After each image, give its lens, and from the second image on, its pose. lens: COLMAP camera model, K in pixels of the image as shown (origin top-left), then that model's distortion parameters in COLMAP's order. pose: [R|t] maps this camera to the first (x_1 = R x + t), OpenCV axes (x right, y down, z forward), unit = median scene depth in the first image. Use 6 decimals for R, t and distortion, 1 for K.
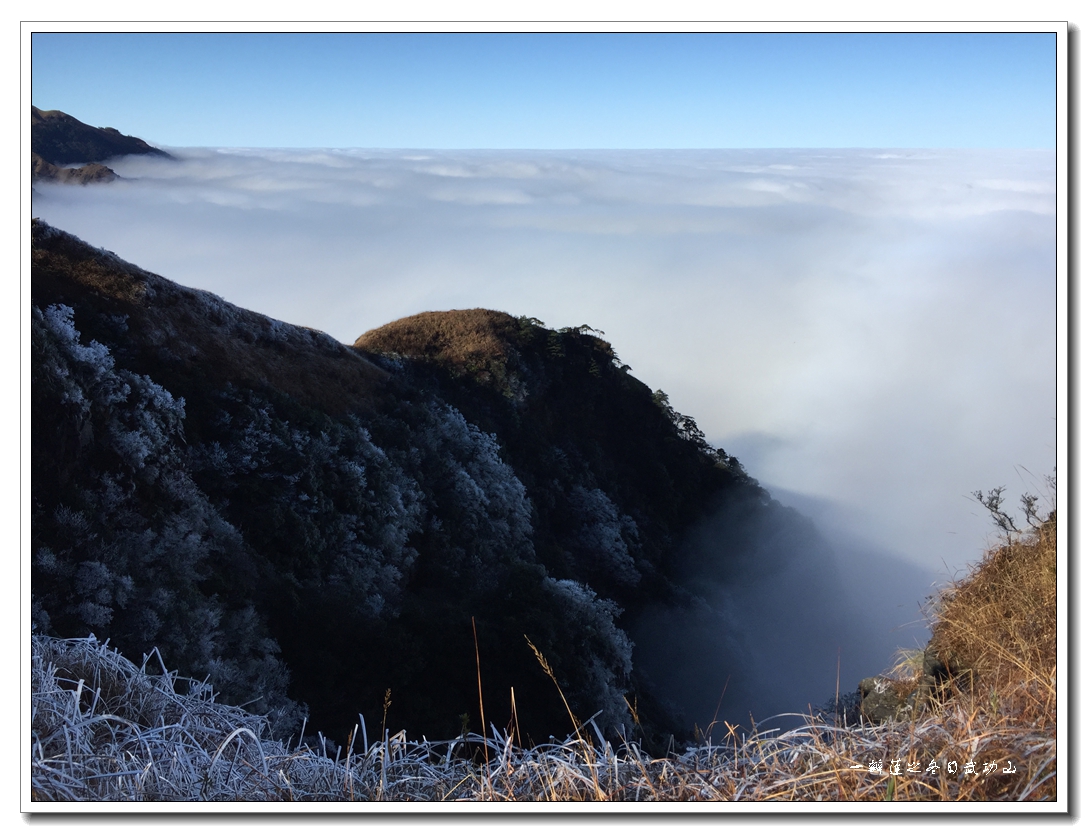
lens RADIAL K [[869.4, 0, 551.3], [0, 869.4, 417.9], [0, 0, 1]] dist [0.080243, -0.112448]
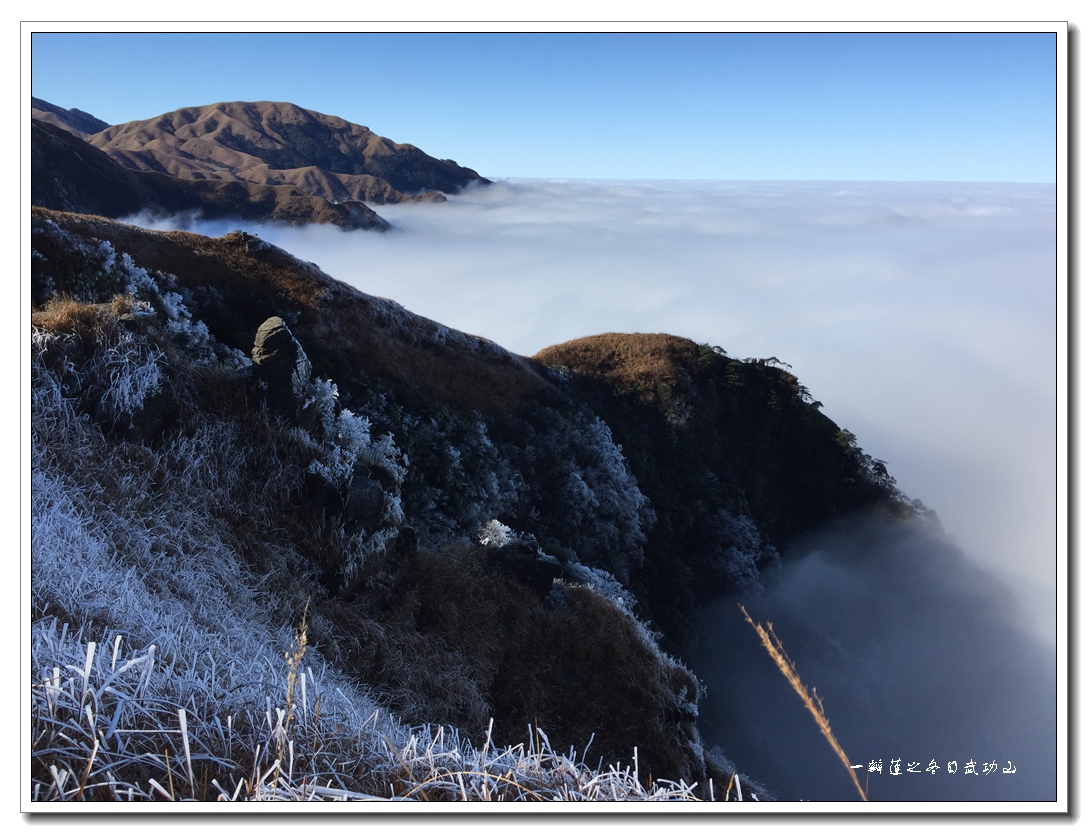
lens RADIAL K [[869.4, 0, 551.3], [0, 869.4, 417.9], [0, 0, 1]] dist [0.080243, -0.112448]
pose [[0.944096, 0.099748, -0.314219, 0.151094], [-0.110025, 0.993814, -0.015095, 0.008283], [0.310769, 0.048823, 0.949231, -0.047542]]
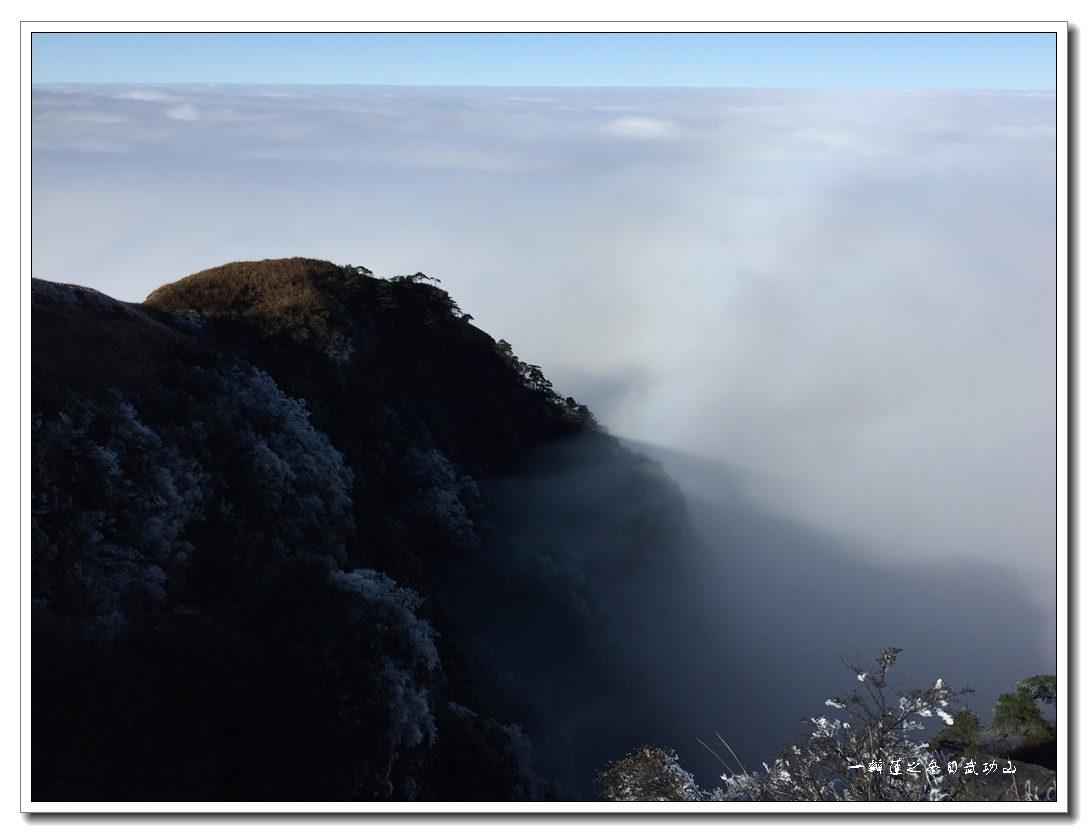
lens RADIAL K [[869.4, 0, 551.3], [0, 869.4, 417.9], [0, 0, 1]] dist [0.080243, -0.112448]
pose [[0.988399, -0.049752, 0.143499, 0.045697], [0.040690, 0.997029, 0.065408, -0.008711], [-0.146327, -0.058810, 0.987487, 0.054808]]
